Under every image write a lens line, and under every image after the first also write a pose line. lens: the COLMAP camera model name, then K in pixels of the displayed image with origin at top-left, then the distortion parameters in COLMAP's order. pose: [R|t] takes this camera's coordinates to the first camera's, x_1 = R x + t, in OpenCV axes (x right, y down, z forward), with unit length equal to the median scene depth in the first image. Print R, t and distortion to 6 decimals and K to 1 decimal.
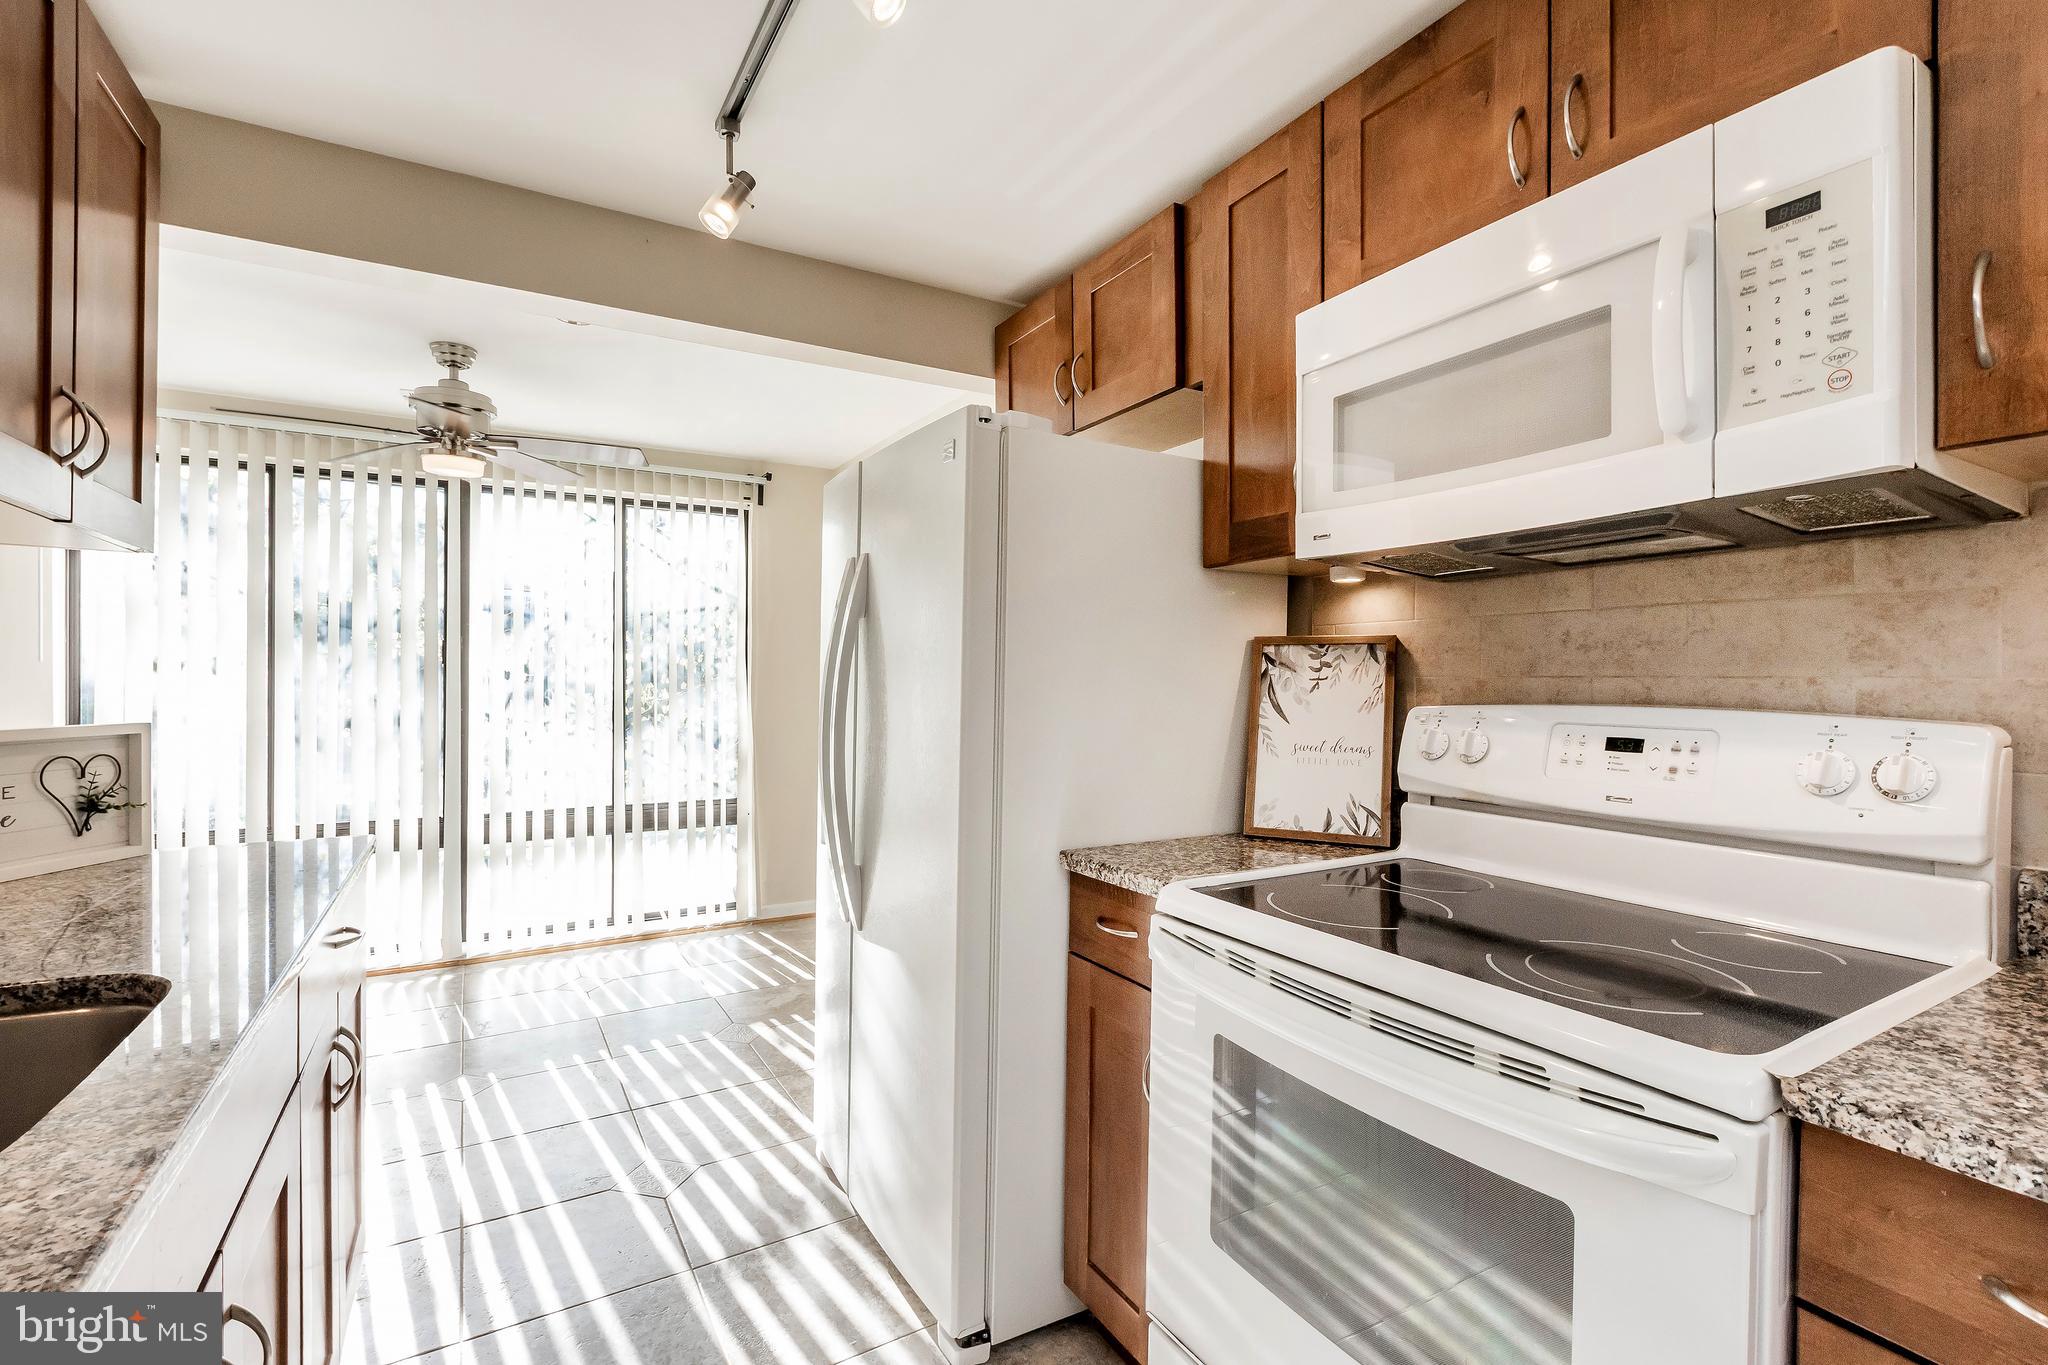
lens RADIAL K [[926.2, 0, 1019.8], [0, 926.2, 690.8], [0, 0, 1]] dist [0.000389, 0.000128]
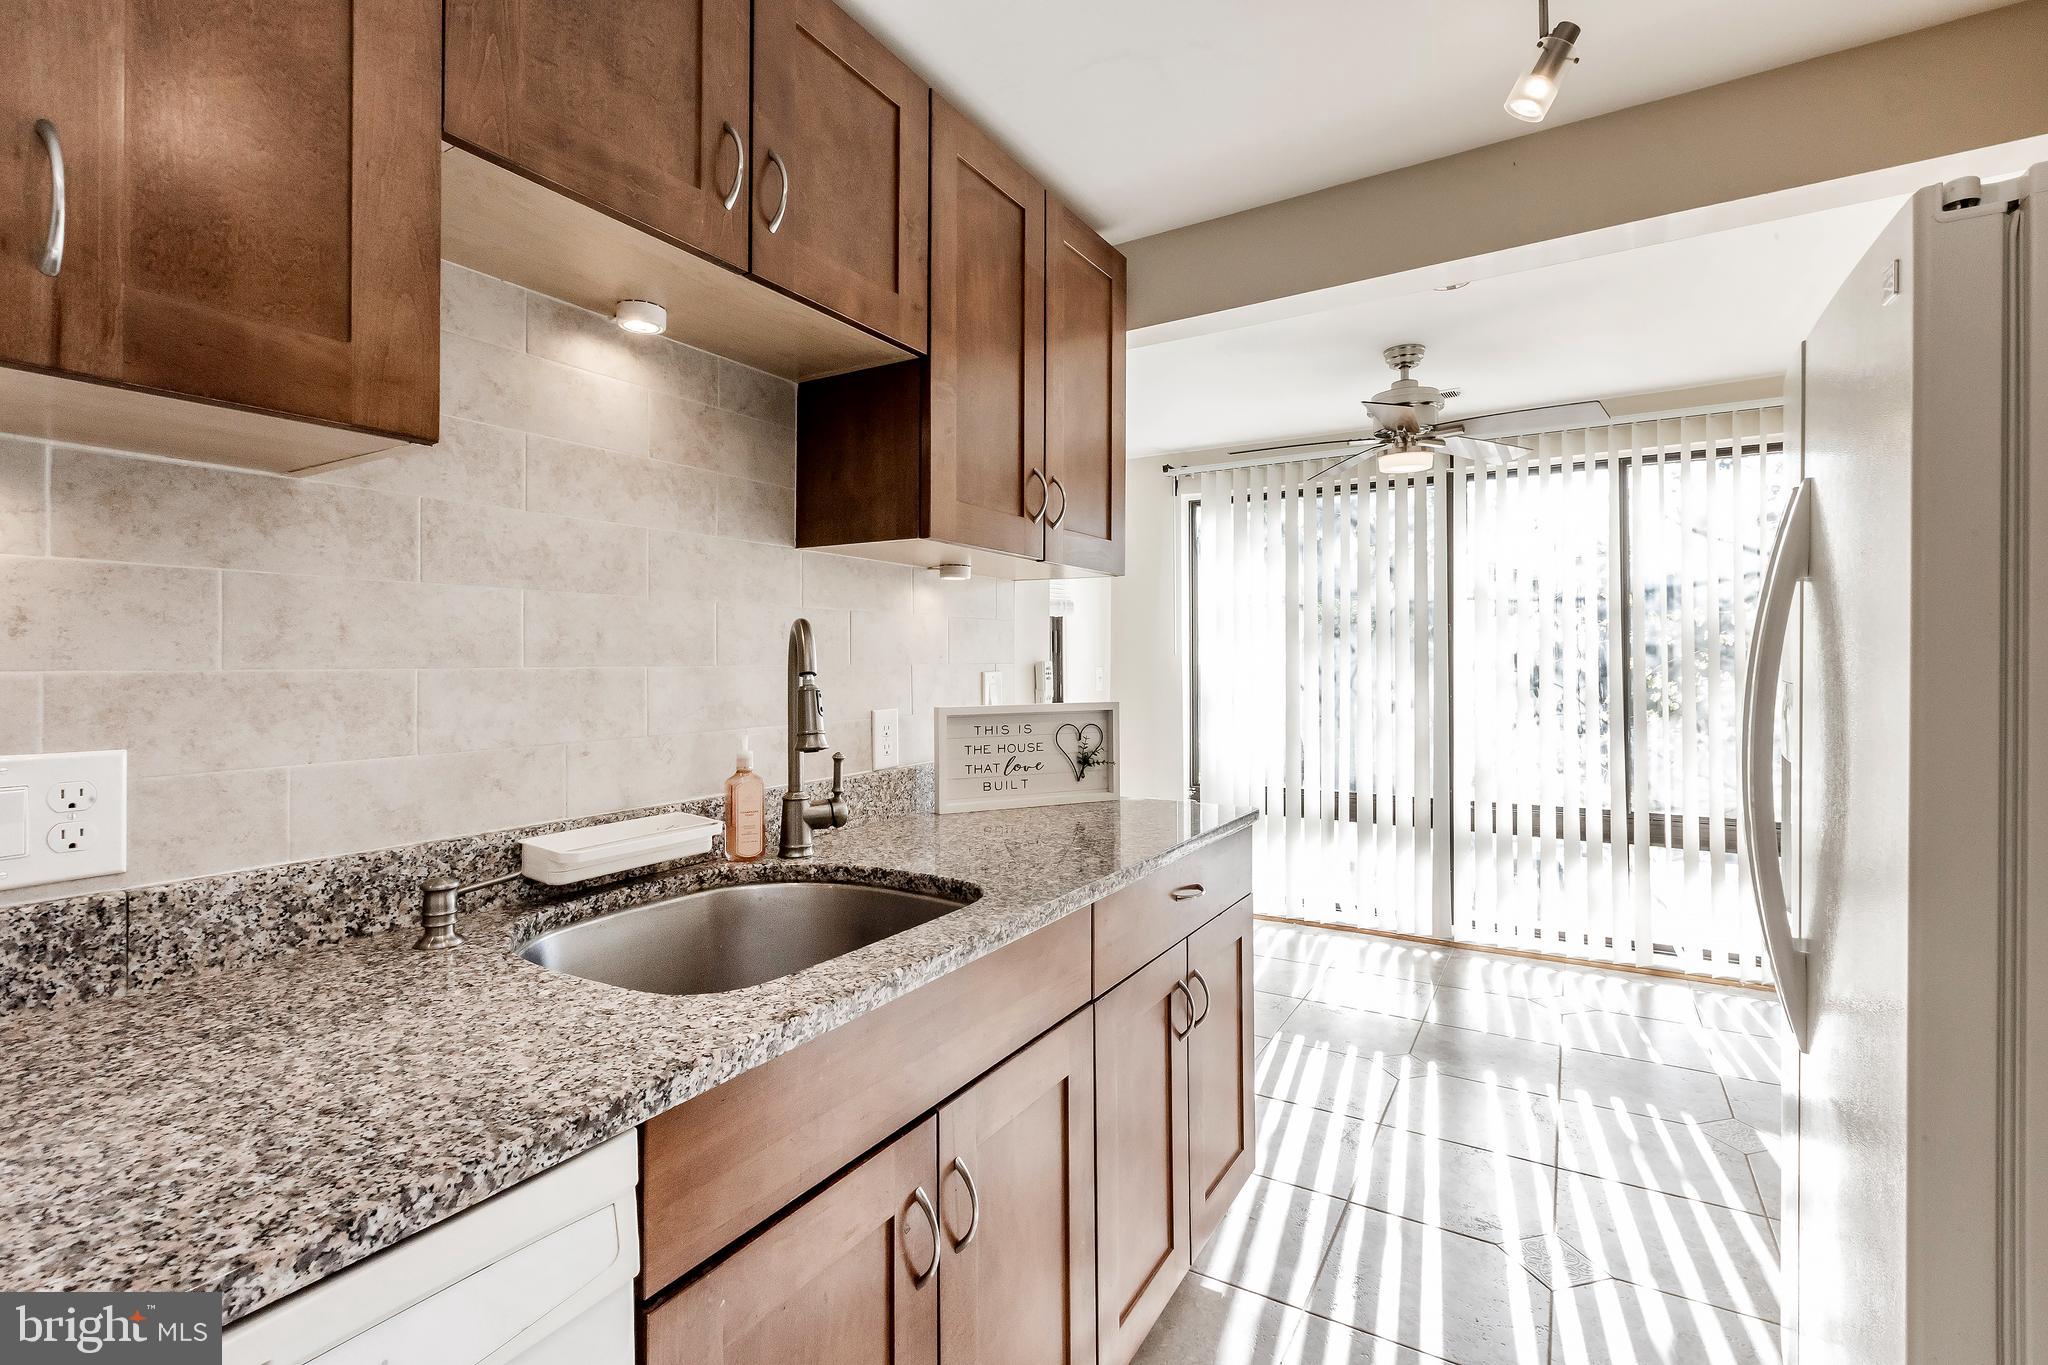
lens RADIAL K [[921.9, 0, 1028.4], [0, 921.9, 658.5], [0, 0, 1]] dist [-0.001259, -0.000379]
pose [[0.466860, -0.008245, -0.884293, 0.088411], [-0.007002, 0.999891, -0.013019, -0.005244], [0.884303, 0.012270, 0.466752, 0.122734]]
